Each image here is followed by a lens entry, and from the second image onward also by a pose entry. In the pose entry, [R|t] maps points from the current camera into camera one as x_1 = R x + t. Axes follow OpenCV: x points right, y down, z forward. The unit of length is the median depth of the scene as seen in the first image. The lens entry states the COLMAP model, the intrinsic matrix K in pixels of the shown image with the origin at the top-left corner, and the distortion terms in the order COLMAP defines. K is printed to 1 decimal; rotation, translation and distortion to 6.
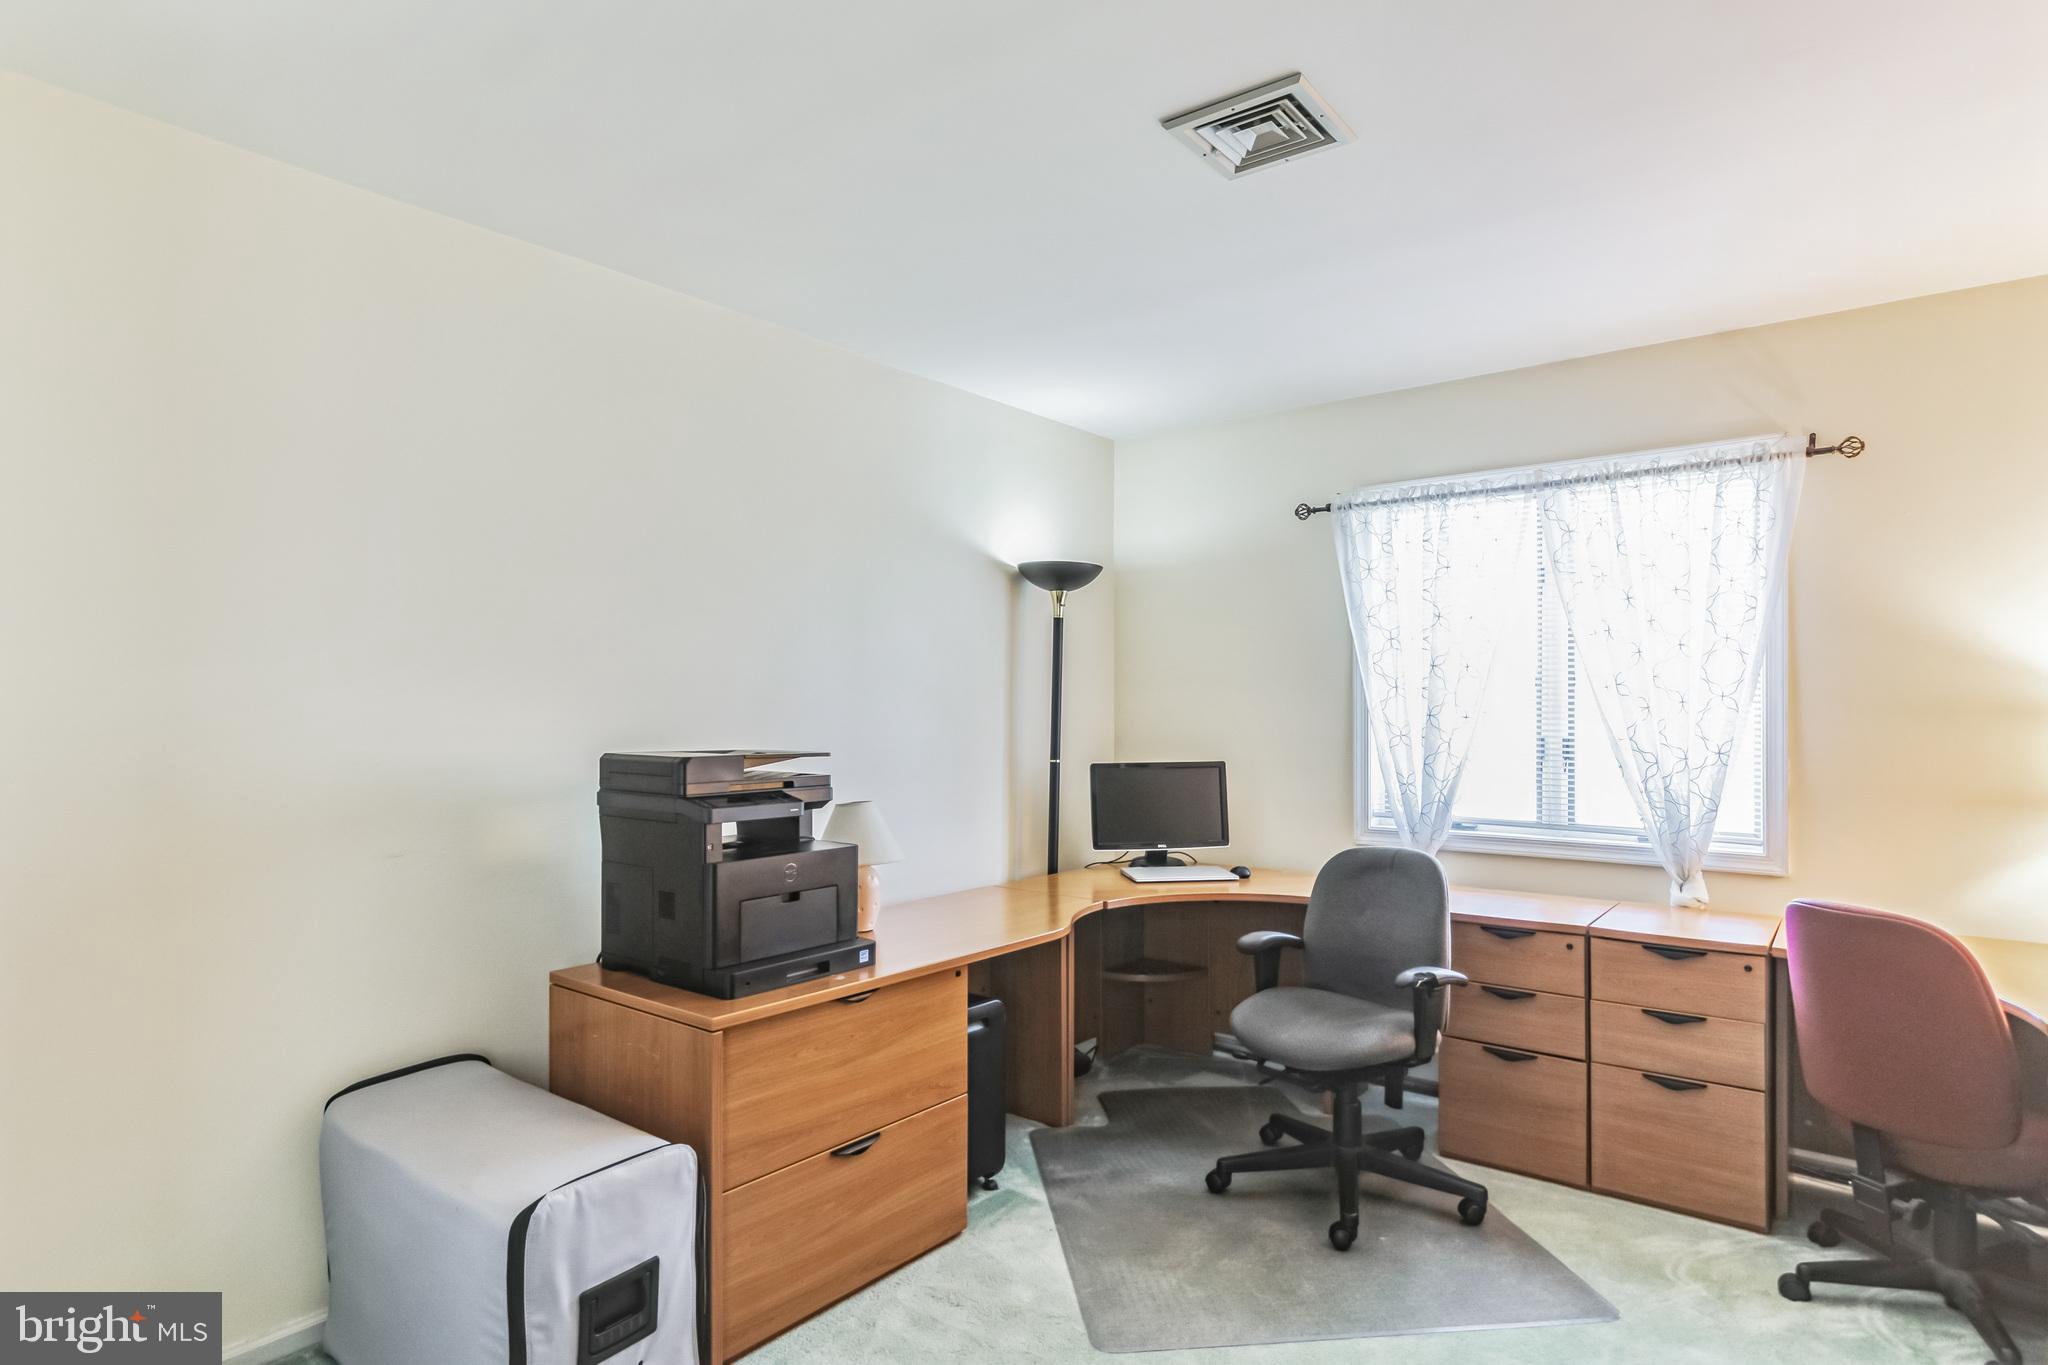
lens RADIAL K [[1116.4, 0, 1030.6], [0, 1116.4, 692.5], [0, 0, 1]] dist [-0.001880, -0.001481]
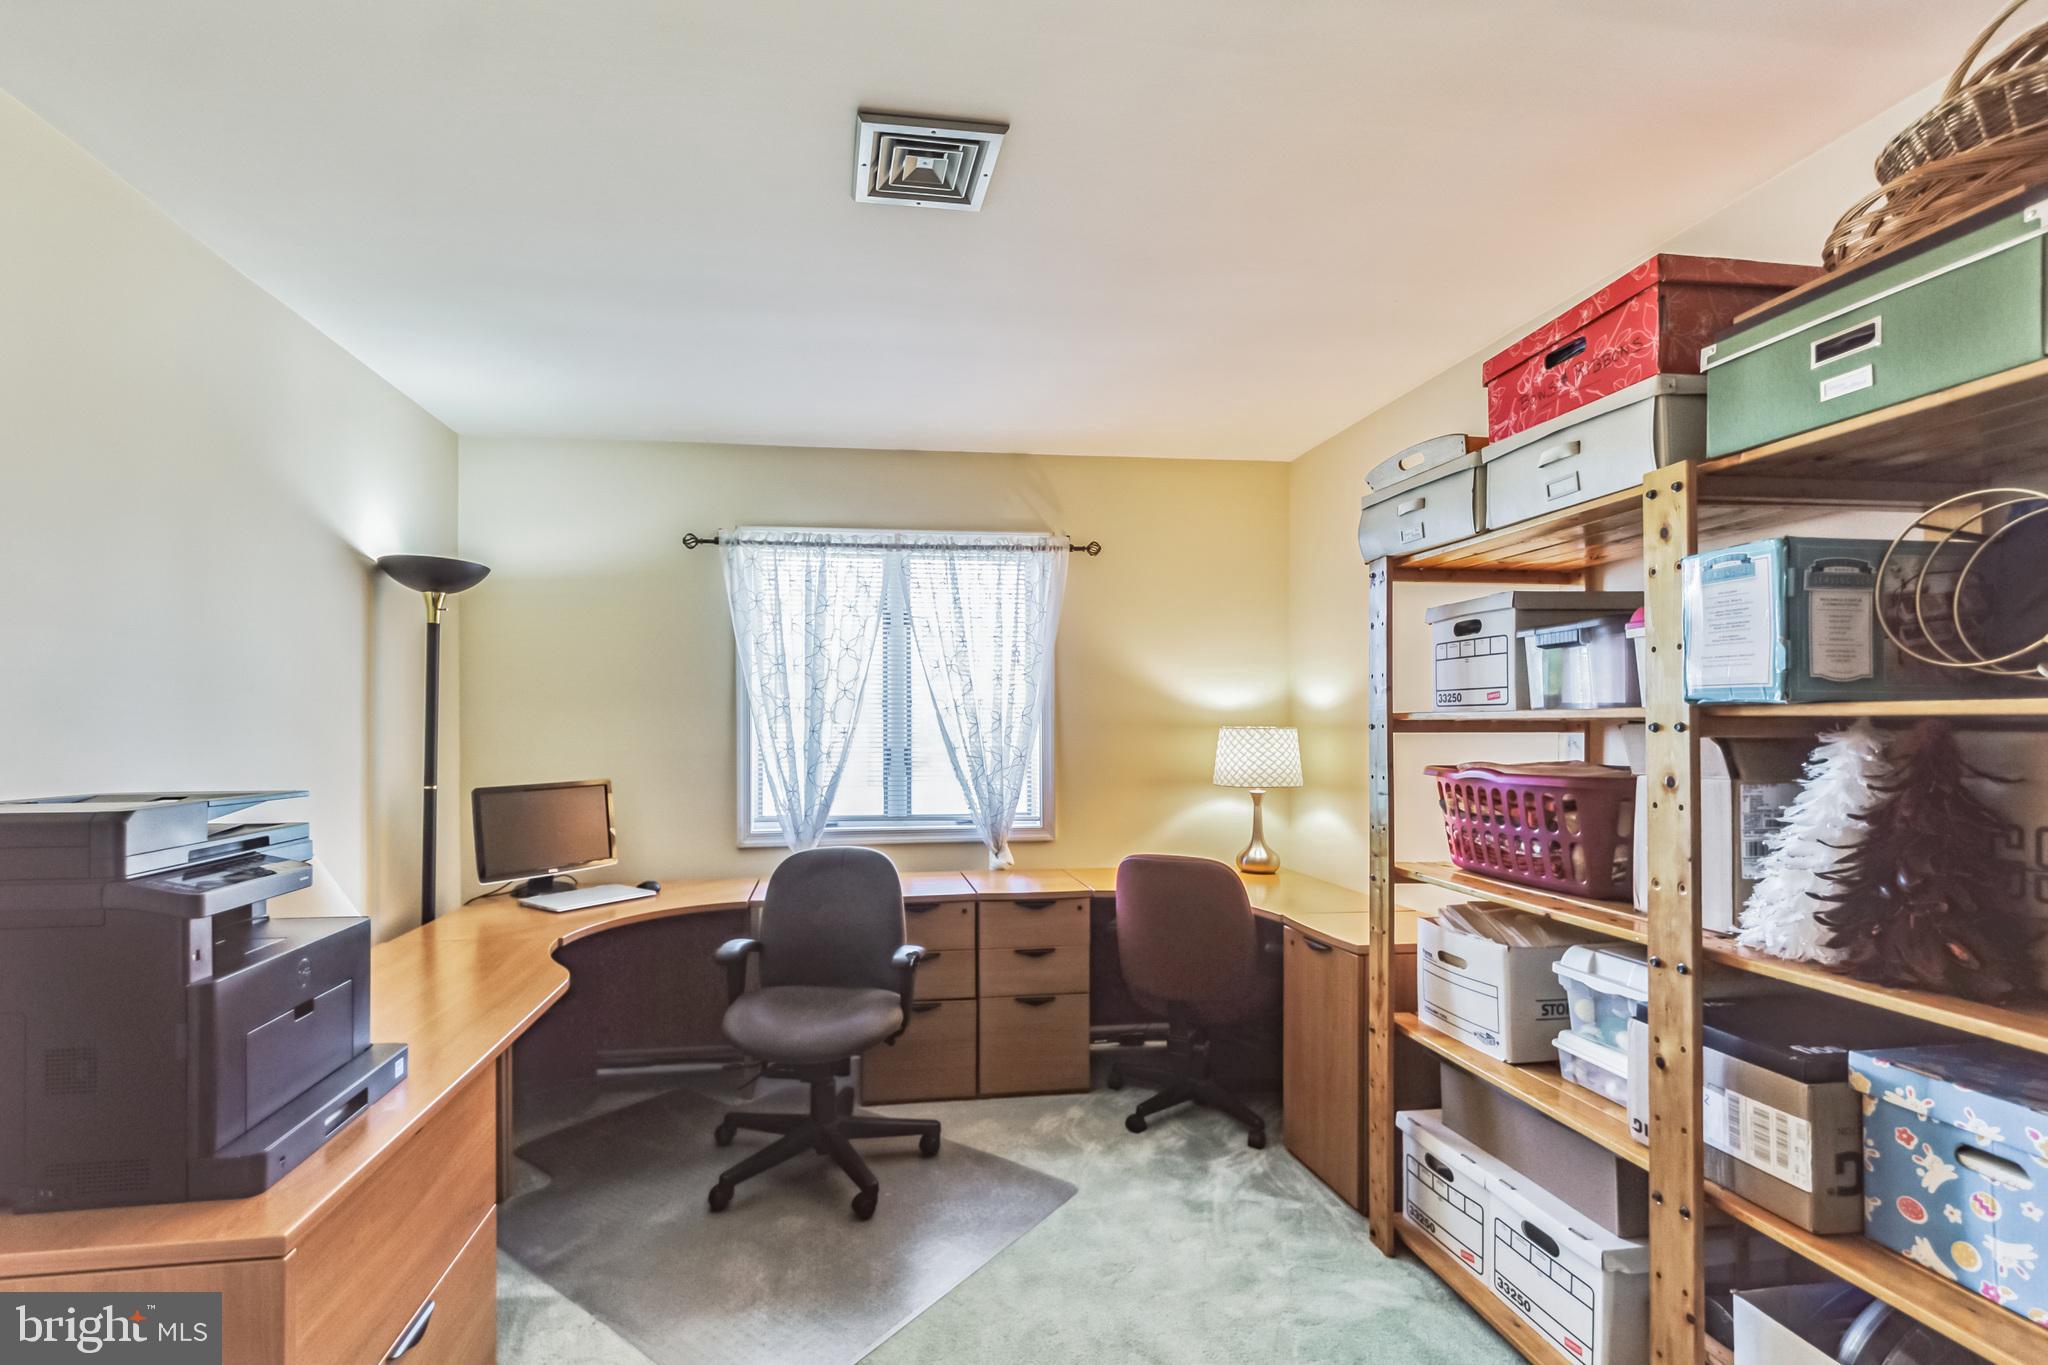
lens RADIAL K [[919.8, 0, 972.5], [0, 919.8, 718.5], [0, 0, 1]] dist [0.009303, -0.003442]
pose [[0.701248, 0.001466, 0.712916, -0.239834], [-0.005521, 0.999979, 0.003375, 0.003505], [-0.712896, -0.006303, 0.701241, 0.237204]]
